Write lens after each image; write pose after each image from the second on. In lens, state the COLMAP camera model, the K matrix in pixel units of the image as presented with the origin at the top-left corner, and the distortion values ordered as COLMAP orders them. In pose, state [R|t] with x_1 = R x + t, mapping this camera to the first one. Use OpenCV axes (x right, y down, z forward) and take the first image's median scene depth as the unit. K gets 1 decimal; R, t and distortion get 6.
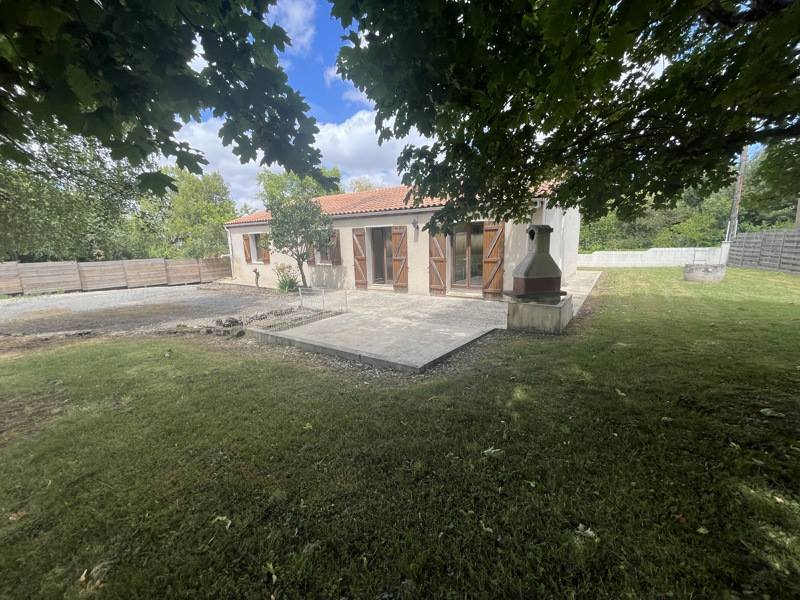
lens RADIAL K [[321.5, 0, 400.0], [0, 321.5, 300.0], [0, 0, 1]] dist [-0.000044, 0.000122]
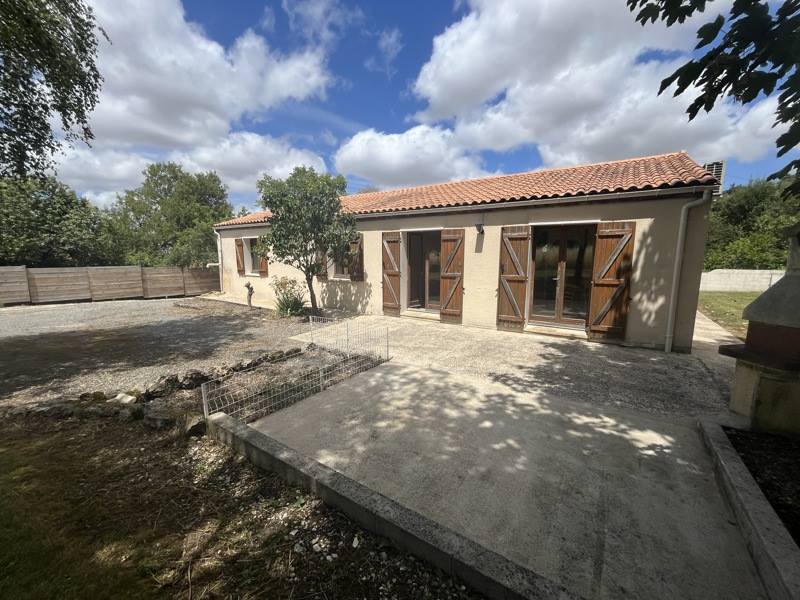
lens RADIAL K [[321.5, 0, 400.0], [0, 321.5, 300.0], [0, 0, 1]] dist [-0.000044, 0.000122]
pose [[0.999641, 0.026069, 0.006228, -0.104825], [-0.025782, 0.998769, -0.042371, -0.037302], [-0.007325, 0.042195, 0.999083, 0.265214]]
